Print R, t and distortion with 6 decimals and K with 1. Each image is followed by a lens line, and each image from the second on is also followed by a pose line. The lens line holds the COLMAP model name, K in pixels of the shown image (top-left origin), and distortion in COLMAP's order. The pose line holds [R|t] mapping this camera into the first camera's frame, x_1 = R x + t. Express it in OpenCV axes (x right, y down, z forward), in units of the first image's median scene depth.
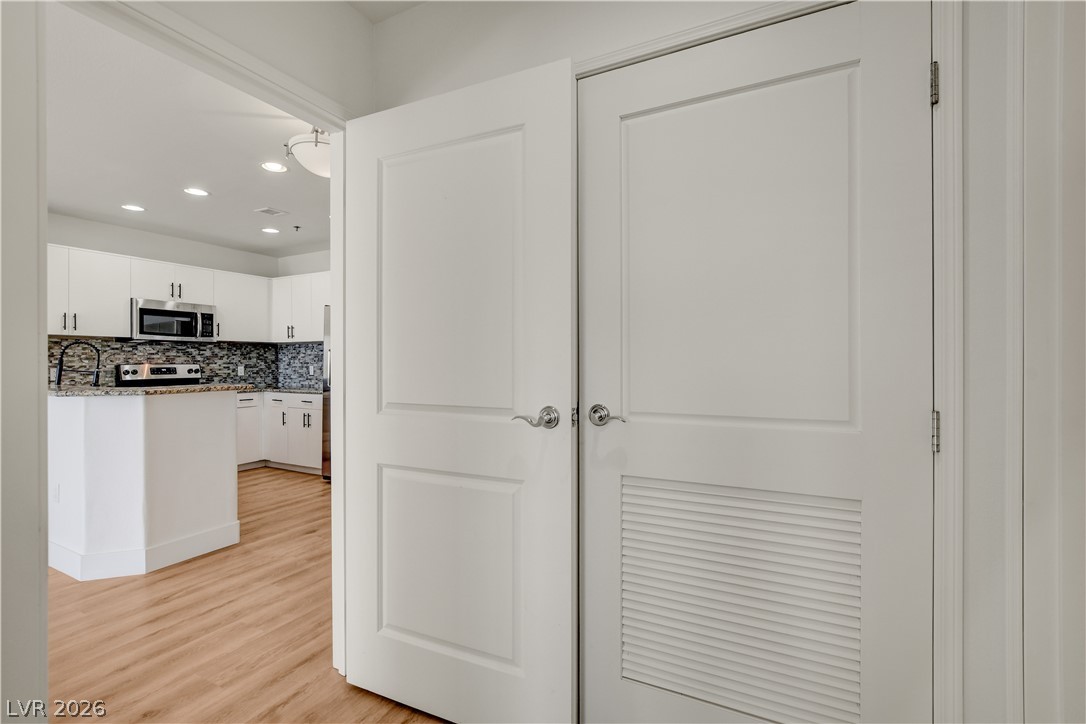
lens RADIAL K [[501.1, 0, 544.5], [0, 501.1, 362.2], [0, 0, 1]] dist [-0.002315, 0.000035]
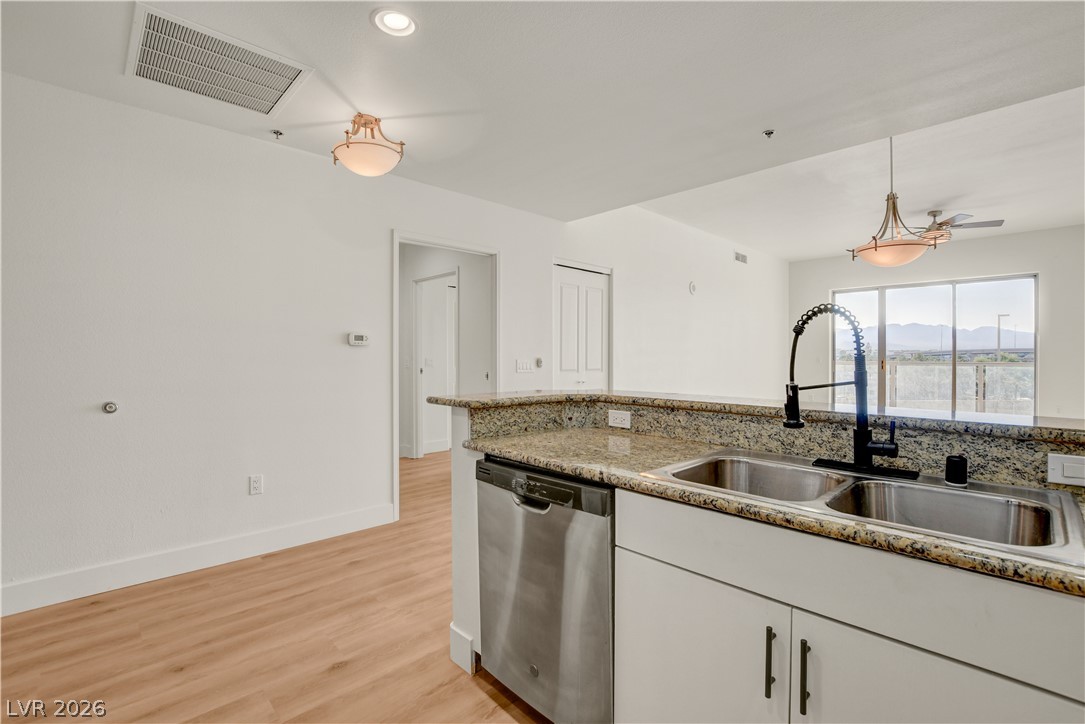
lens RADIAL K [[484.3, 0, 544.7], [0, 484.3, 357.7], [0, 0, 1]] dist [-0.030303, 0.003986]
pose [[-0.948193, 0.001208, 0.317691, -0.543386], [0.003899, 0.999962, 0.007835, -0.004294], [-0.317670, 0.008668, -0.948162, 0.909404]]
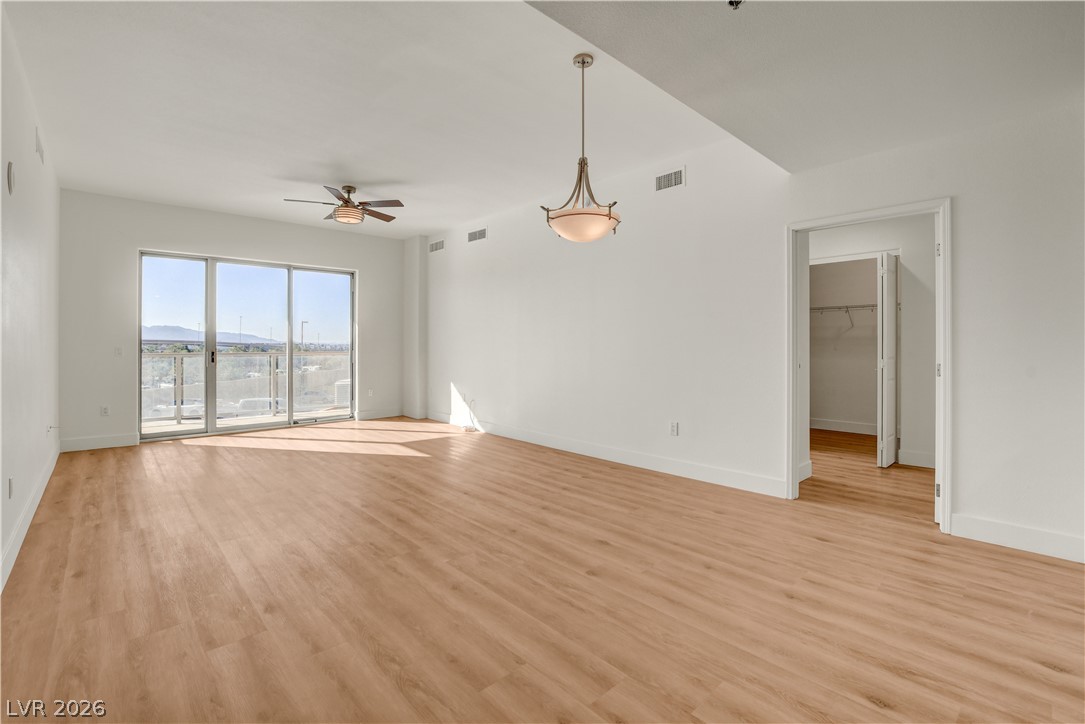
lens RADIAL K [[484.3, 0, 540.4], [0, 484.3, 346.0], [0, 0, 1]] dist [-0.030303, 0.003986]
pose [[-0.337069, 0.003994, -0.941471, -0.249834], [-0.001686, 0.999987, 0.004846, -0.002472], [0.941478, 0.003221, -0.337058, 0.326198]]
